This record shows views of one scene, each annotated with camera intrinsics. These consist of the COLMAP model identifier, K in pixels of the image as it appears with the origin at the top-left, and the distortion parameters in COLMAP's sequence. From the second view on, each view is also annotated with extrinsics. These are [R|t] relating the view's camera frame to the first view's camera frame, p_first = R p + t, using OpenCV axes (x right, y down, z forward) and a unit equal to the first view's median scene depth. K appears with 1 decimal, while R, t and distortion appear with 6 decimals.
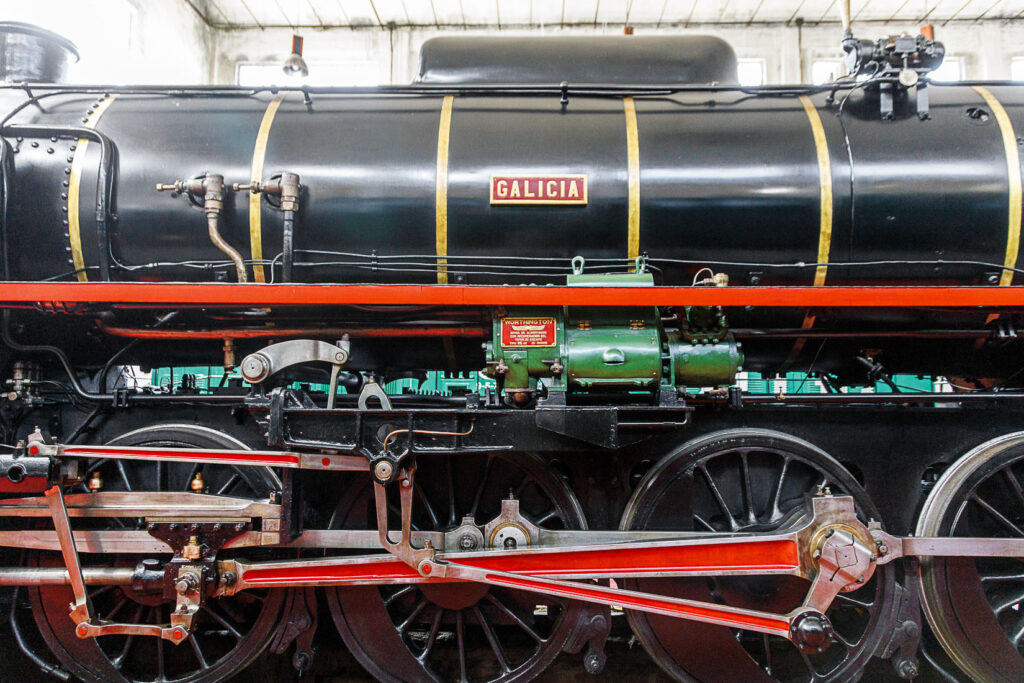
lens RADIAL K [[725.4, 0, 512.4], [0, 725.4, 332.2], [0, 0, 1]] dist [0.021397, -0.008528]
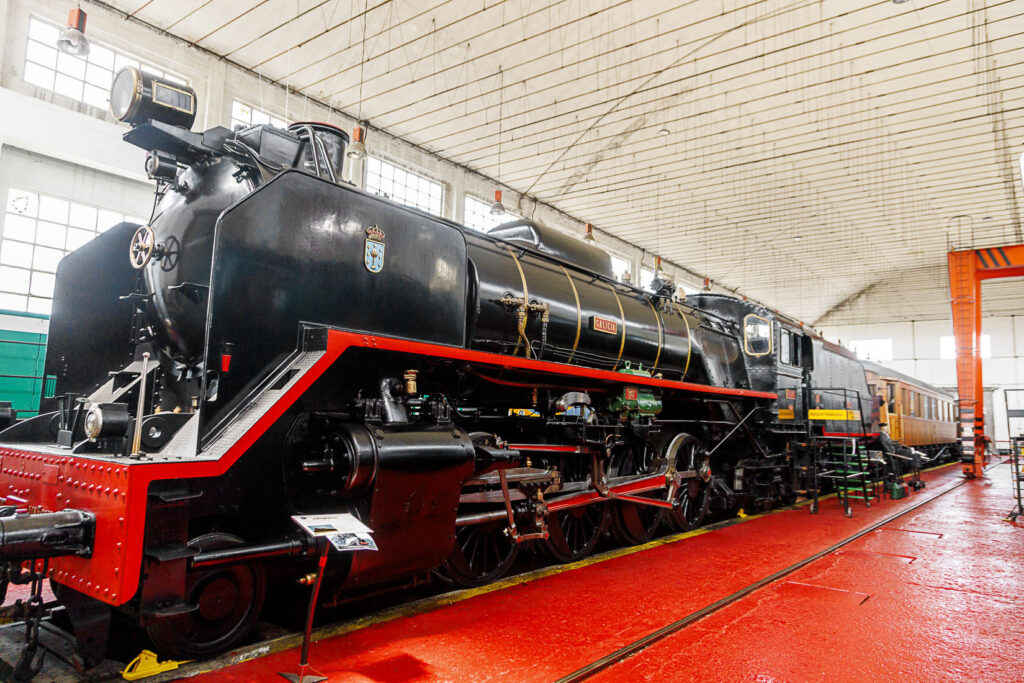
lens RADIAL K [[725.4, 0, 515.0], [0, 725.4, 331.6], [0, 0, 1]] dist [0.021397, -0.008528]
pose [[0.571741, 0.107240, 0.813395, -2.056665], [-0.112311, 0.992318, -0.051885, -0.034573], [-0.812711, -0.061689, 0.579393, -0.065238]]
